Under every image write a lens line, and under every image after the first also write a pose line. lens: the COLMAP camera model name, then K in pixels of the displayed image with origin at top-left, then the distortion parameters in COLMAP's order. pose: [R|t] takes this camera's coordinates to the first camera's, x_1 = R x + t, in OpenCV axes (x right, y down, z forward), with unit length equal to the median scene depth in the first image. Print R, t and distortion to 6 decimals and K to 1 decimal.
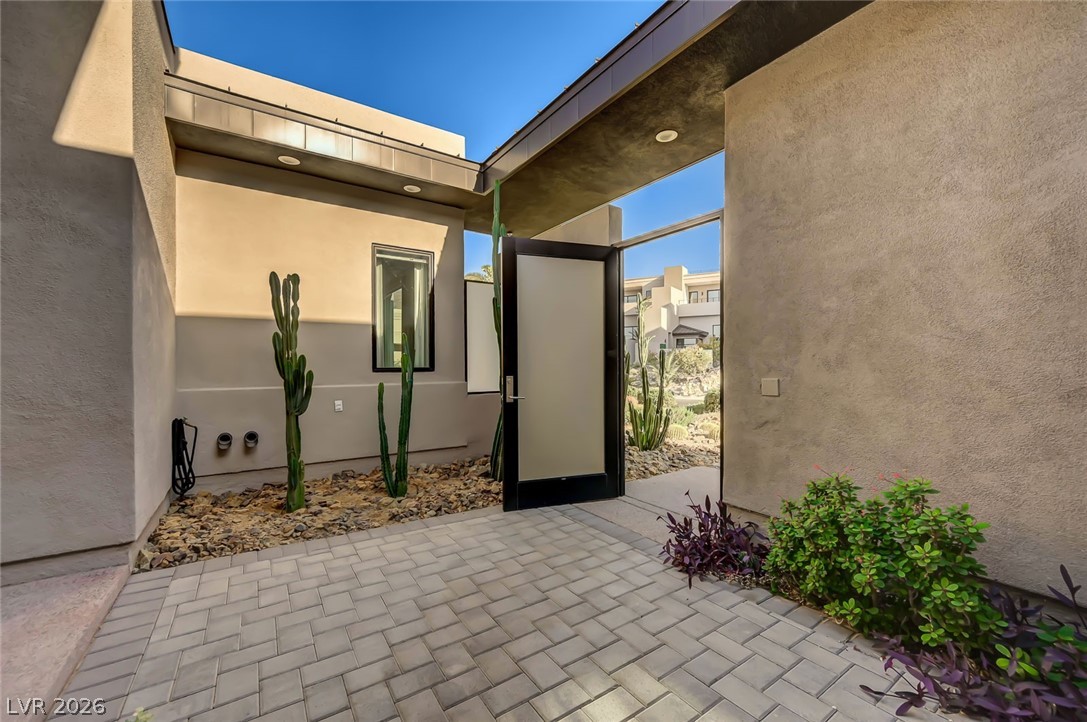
lens RADIAL K [[432.7, 0, 543.8], [0, 432.7, 364.7], [0, 0, 1]] dist [-0.000681, -0.000076]
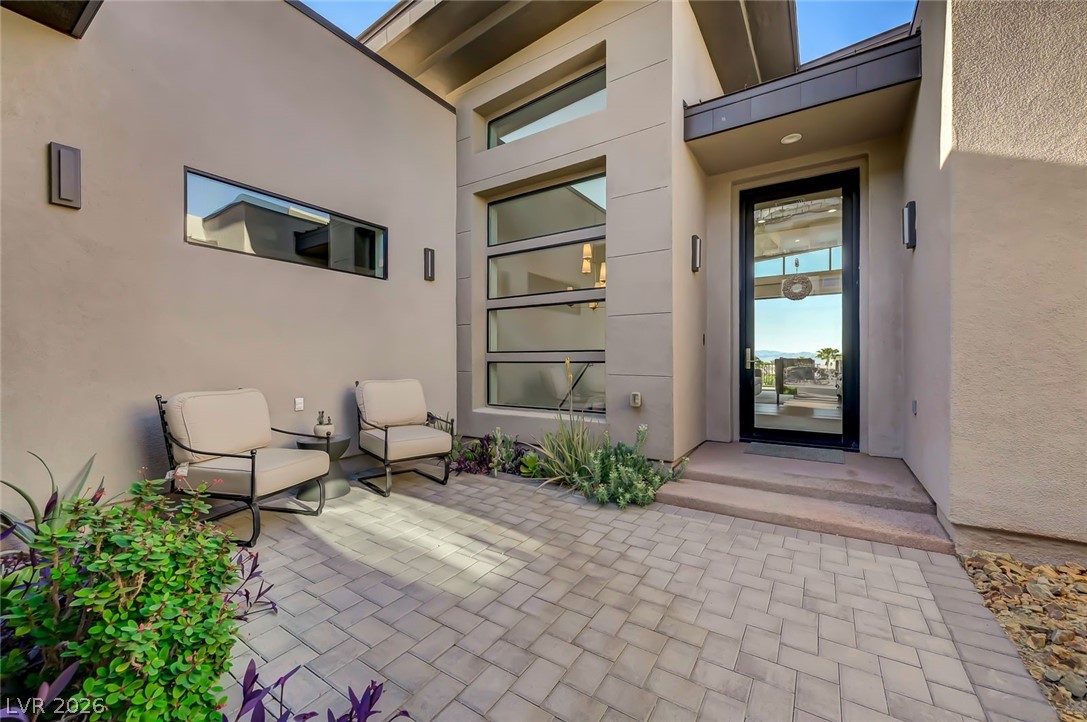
lens RADIAL K [[432.7, 0, 541.1], [0, 432.7, 360.4], [0, 0, 1]] dist [-0.000681, -0.000076]
pose [[-0.925127, -0.000109, -0.379659, 0.381781], [0.000233, 1.000000, -0.000855, 0.030588], [0.379659, -0.000879, -0.925126, 1.798797]]
